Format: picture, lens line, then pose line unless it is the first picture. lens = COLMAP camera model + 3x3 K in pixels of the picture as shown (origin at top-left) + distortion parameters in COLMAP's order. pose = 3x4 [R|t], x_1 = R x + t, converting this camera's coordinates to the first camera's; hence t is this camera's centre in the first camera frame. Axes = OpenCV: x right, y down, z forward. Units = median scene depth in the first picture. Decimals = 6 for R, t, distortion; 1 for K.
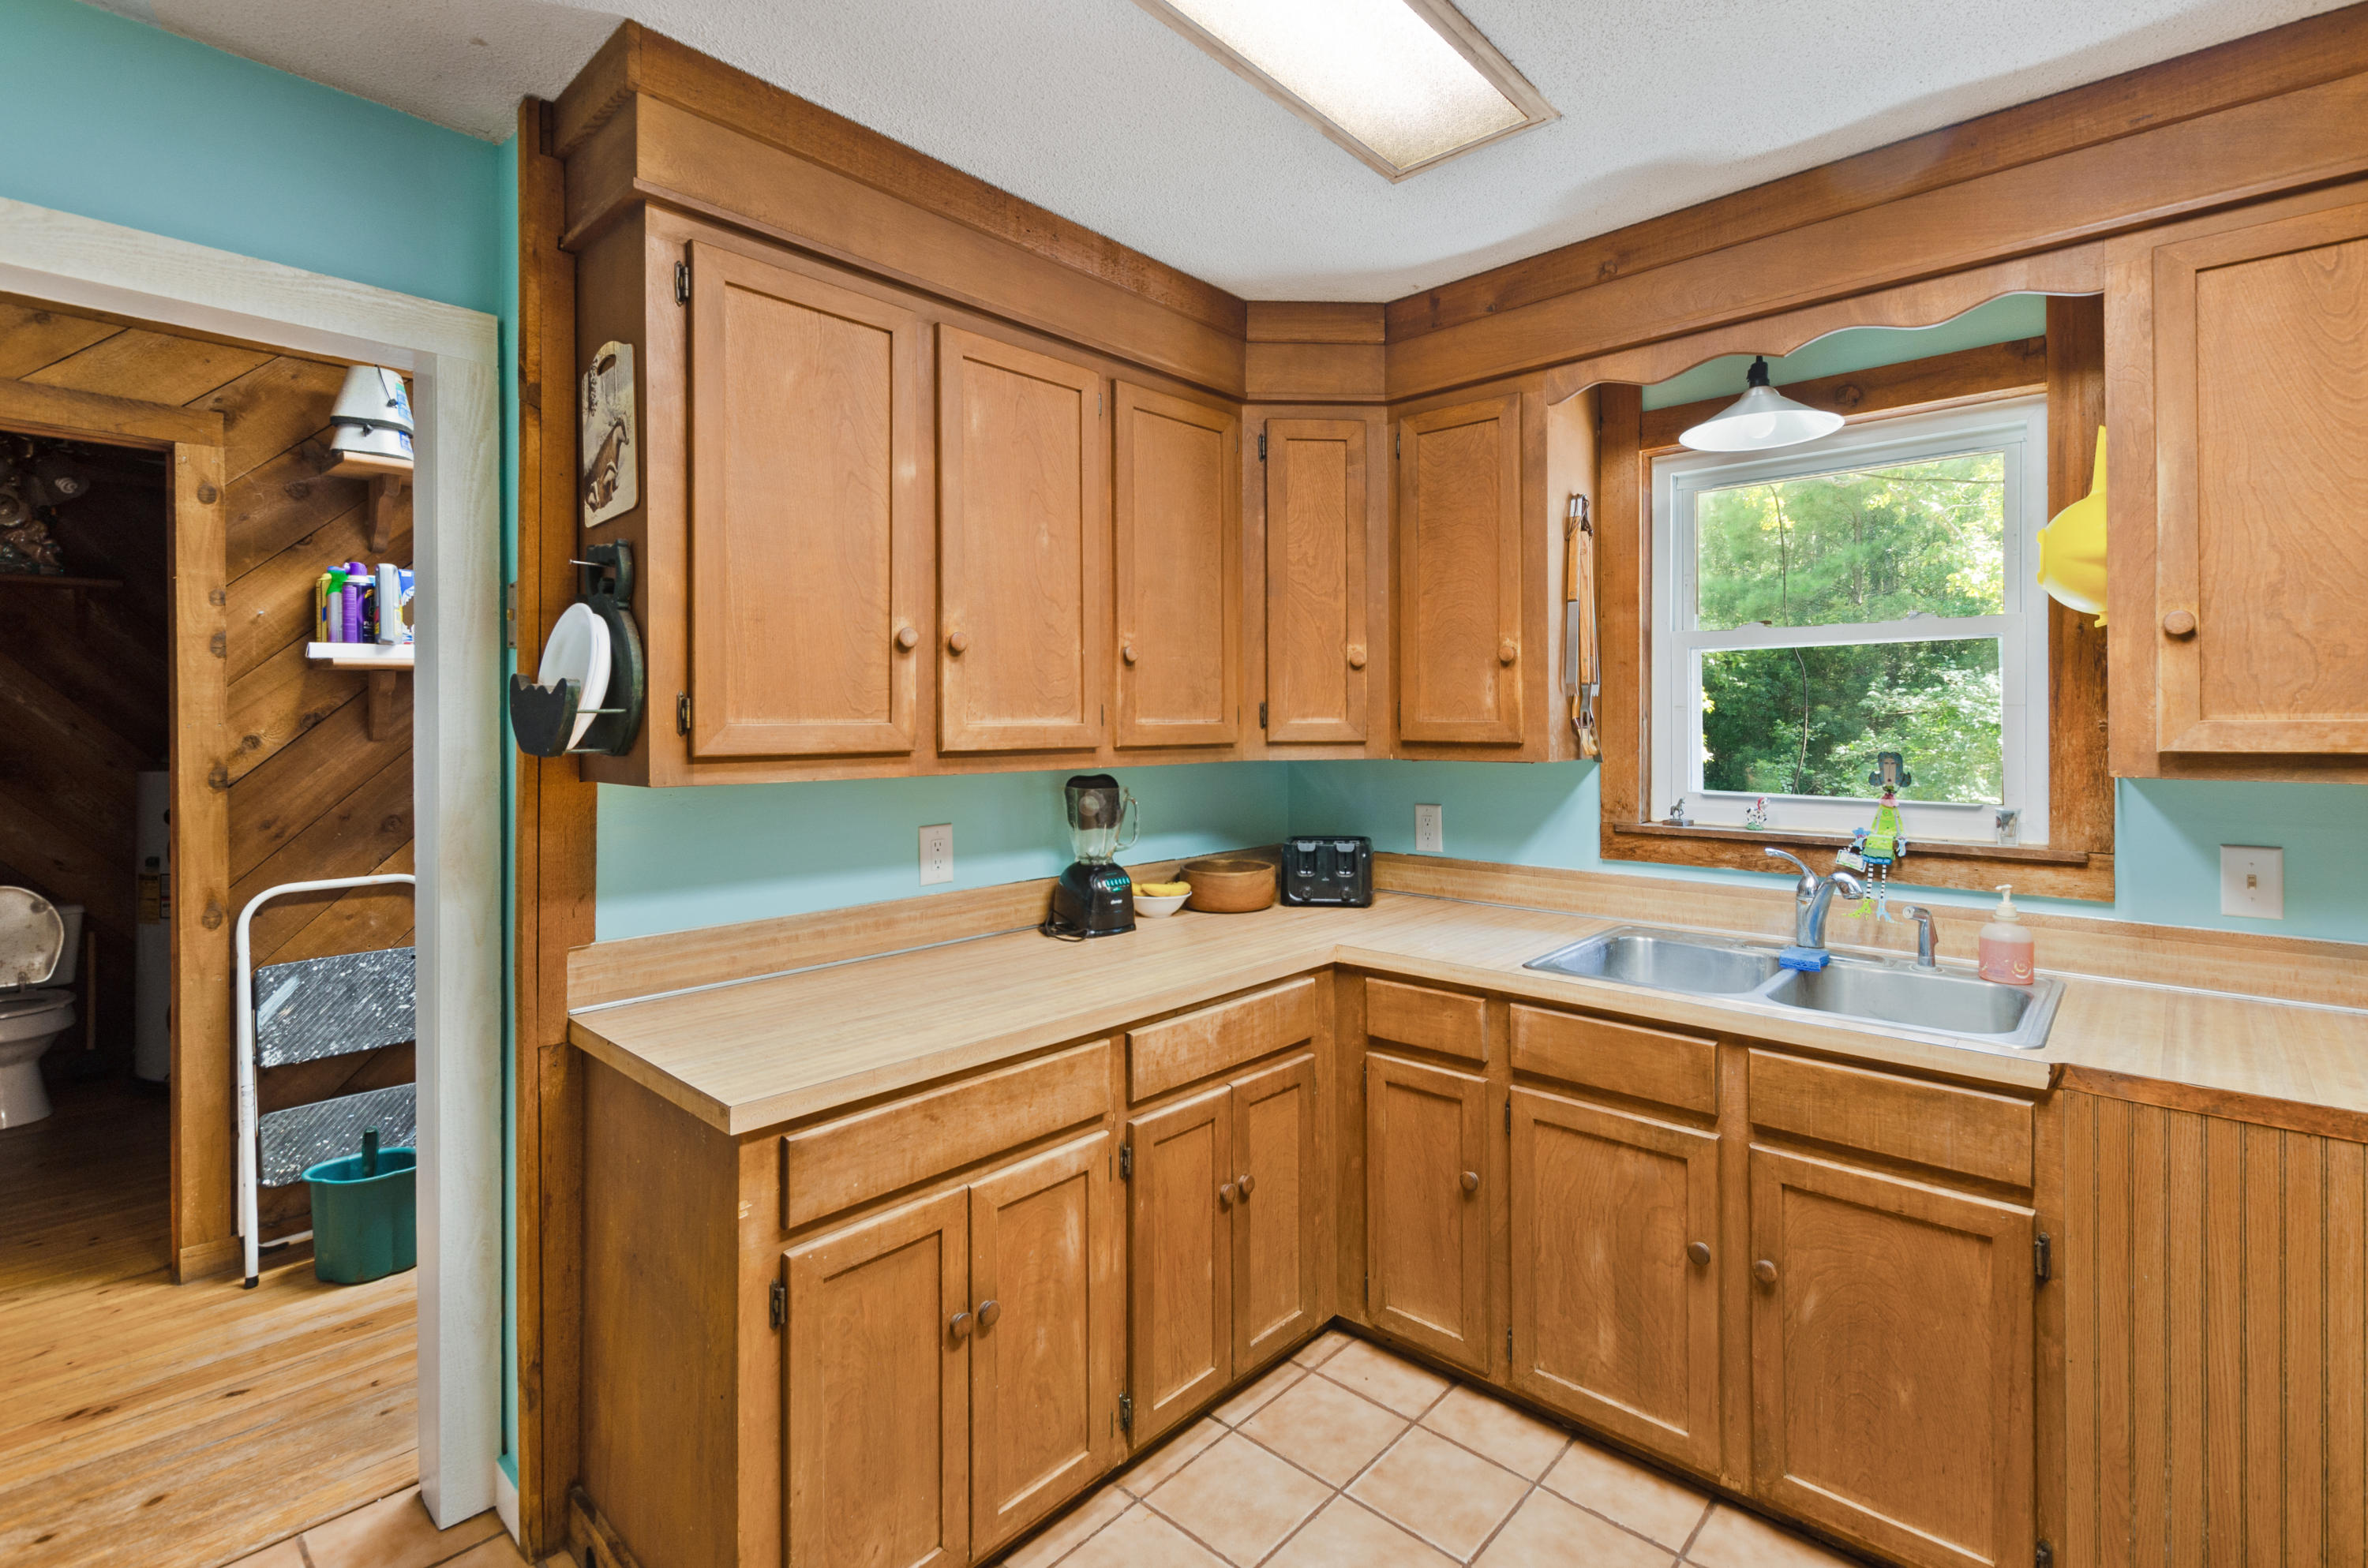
lens RADIAL K [[1035.4, 0, 1207.8], [0, 1035.4, 718.4], [0, 0, 1]] dist [-0.021603, 0.001001]
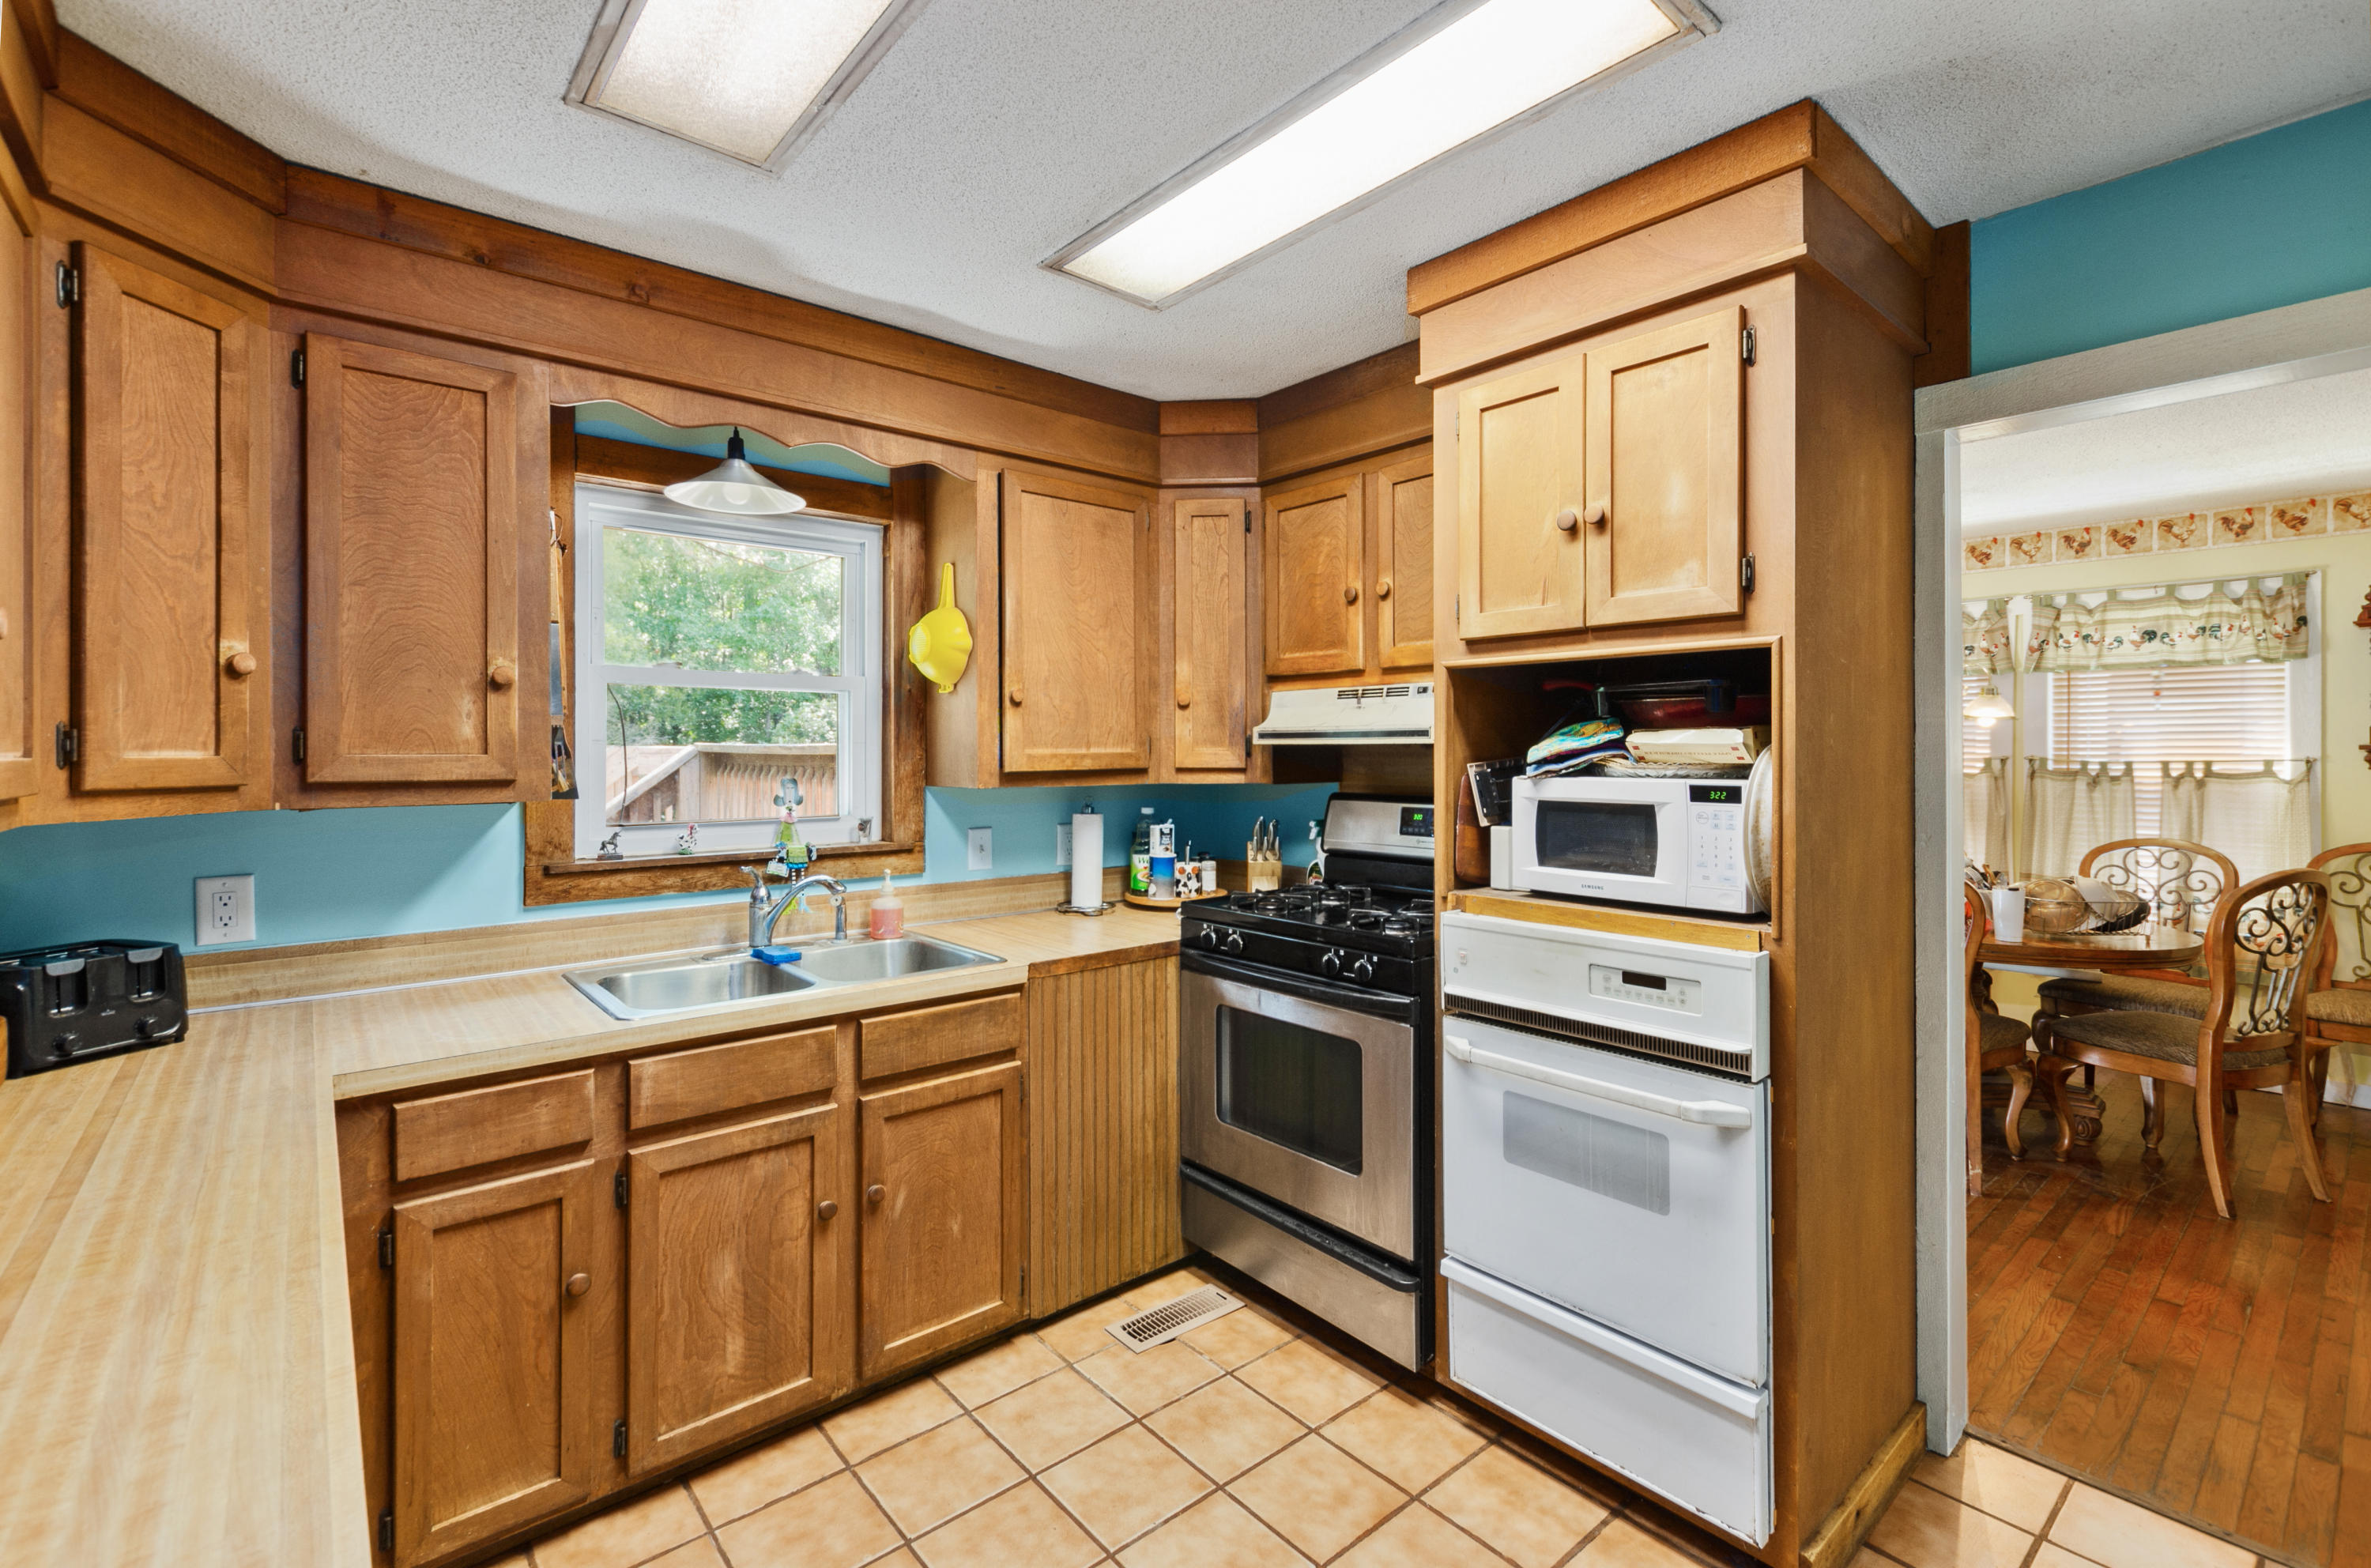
lens RADIAL K [[1036.9, 0, 1171.7], [0, 1036.9, 747.3], [0, 0, 1]] dist [-0.021603, 0.001001]
pose [[0.123487, 0.005541, 0.992331, -0.553212], [0.001221, 0.999983, -0.005736, 0.002100], [-0.992345, 0.001920, 0.123478, 0.403362]]
